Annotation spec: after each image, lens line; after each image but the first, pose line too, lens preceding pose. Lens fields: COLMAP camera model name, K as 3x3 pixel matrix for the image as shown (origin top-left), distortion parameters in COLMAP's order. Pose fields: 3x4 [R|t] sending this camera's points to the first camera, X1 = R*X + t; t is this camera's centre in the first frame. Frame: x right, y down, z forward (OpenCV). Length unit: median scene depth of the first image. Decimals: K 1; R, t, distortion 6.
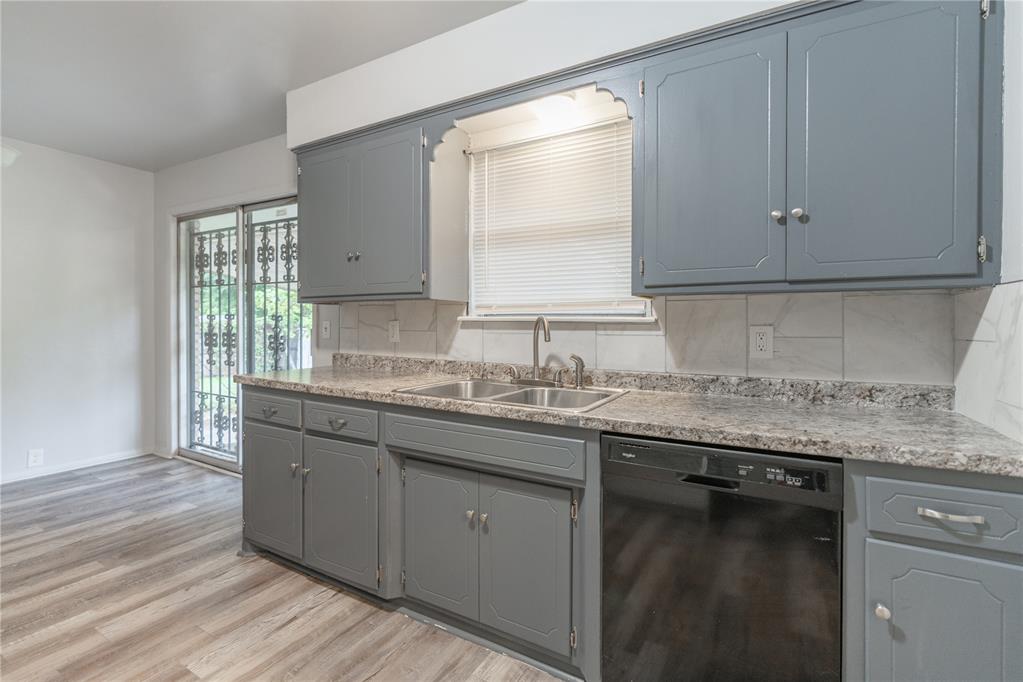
lens RADIAL K [[459.7, 0, 517.3], [0, 459.7, 333.7], [0, 0, 1]] dist [-0.009040, 0.002757]
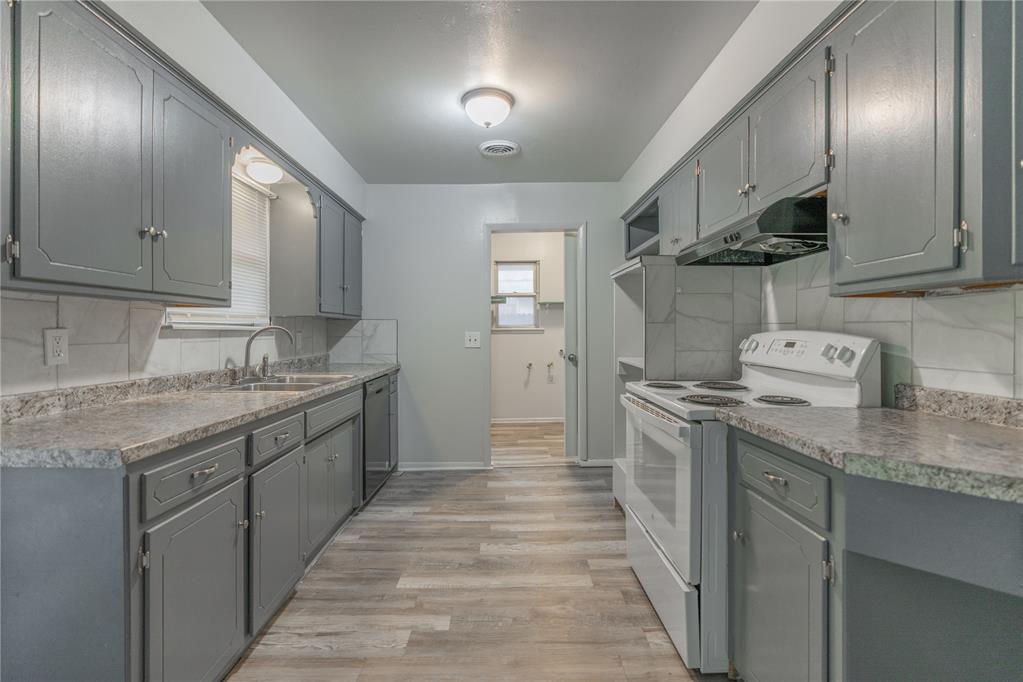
lens RADIAL K [[459.7, 0, 503.2], [0, 459.7, 338.3], [0, 0, 1]] dist [-0.009040, 0.002757]
pose [[-0.489380, -0.019912, 0.871843, -1.220887], [0.012112, 0.999488, 0.029626, -0.030087], [-0.871986, 0.025058, -0.488888, 0.898151]]
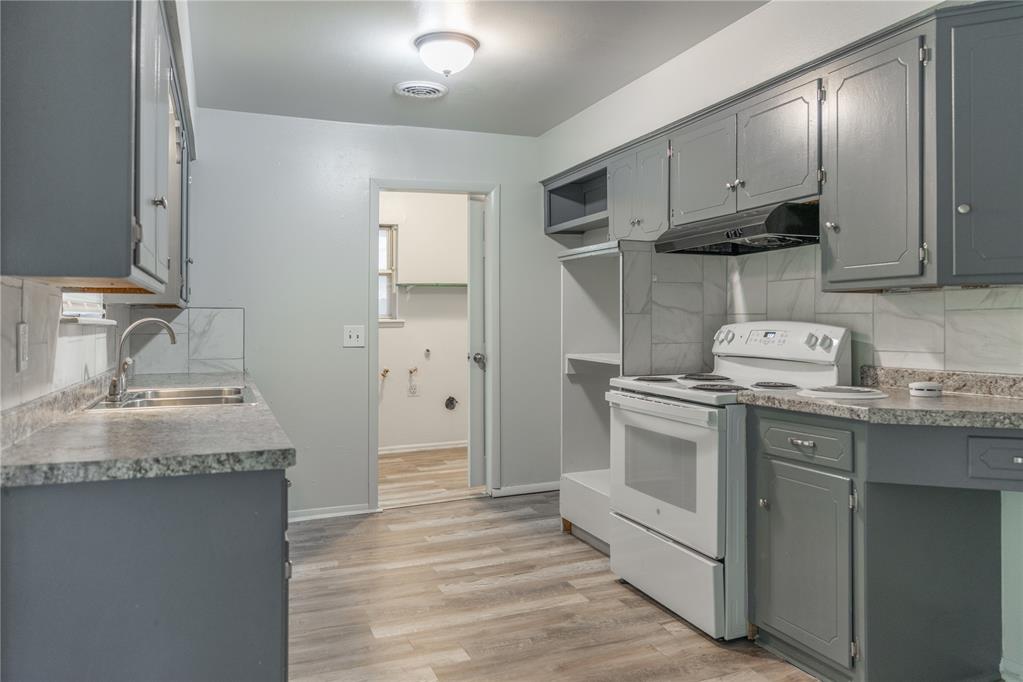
lens RADIAL K [[723.5, 0, 508.0], [0, 723.5, 338.2], [0, 0, 1]] dist [-0.007525, 0.006767]
pose [[-0.775001, -0.014846, 0.631785, -1.234475], [0.012224, 0.999185, 0.038475, -0.040060], [-0.631841, 0.037541, -0.774188, 1.418218]]
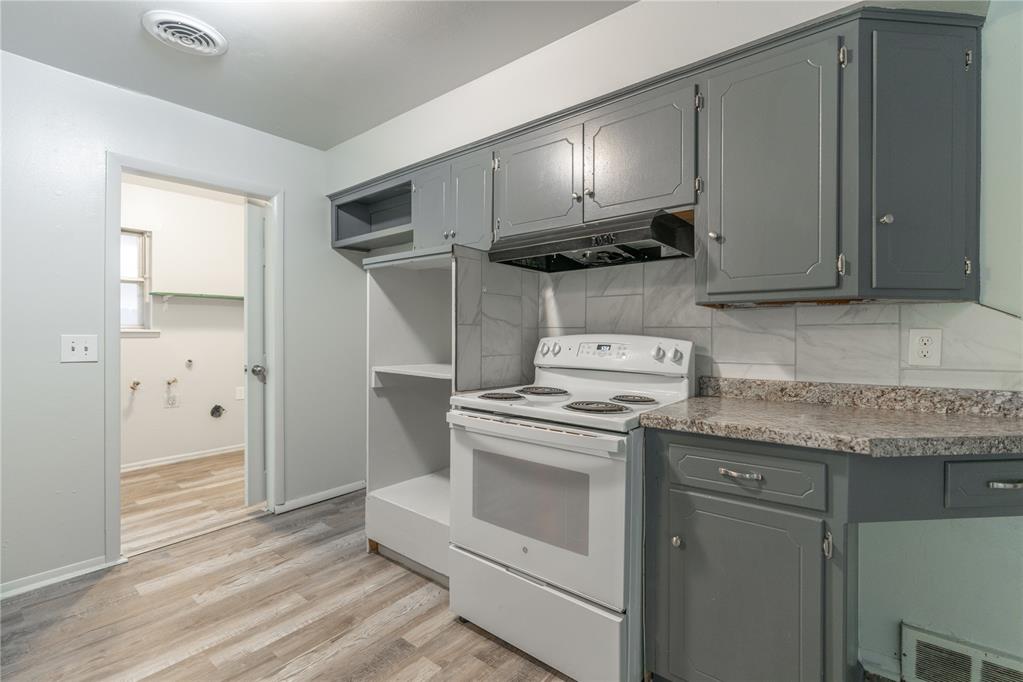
lens RADIAL K [[459.7, 0, 510.0], [0, 459.7, 343.5], [0, 0, 1]] dist [-0.009040, 0.002757]
pose [[-0.985392, -0.011907, 0.169886, -0.724919], [-0.006073, 0.999375, 0.034819, -0.025189], [-0.170194, 0.033279, -0.984848, 0.959039]]
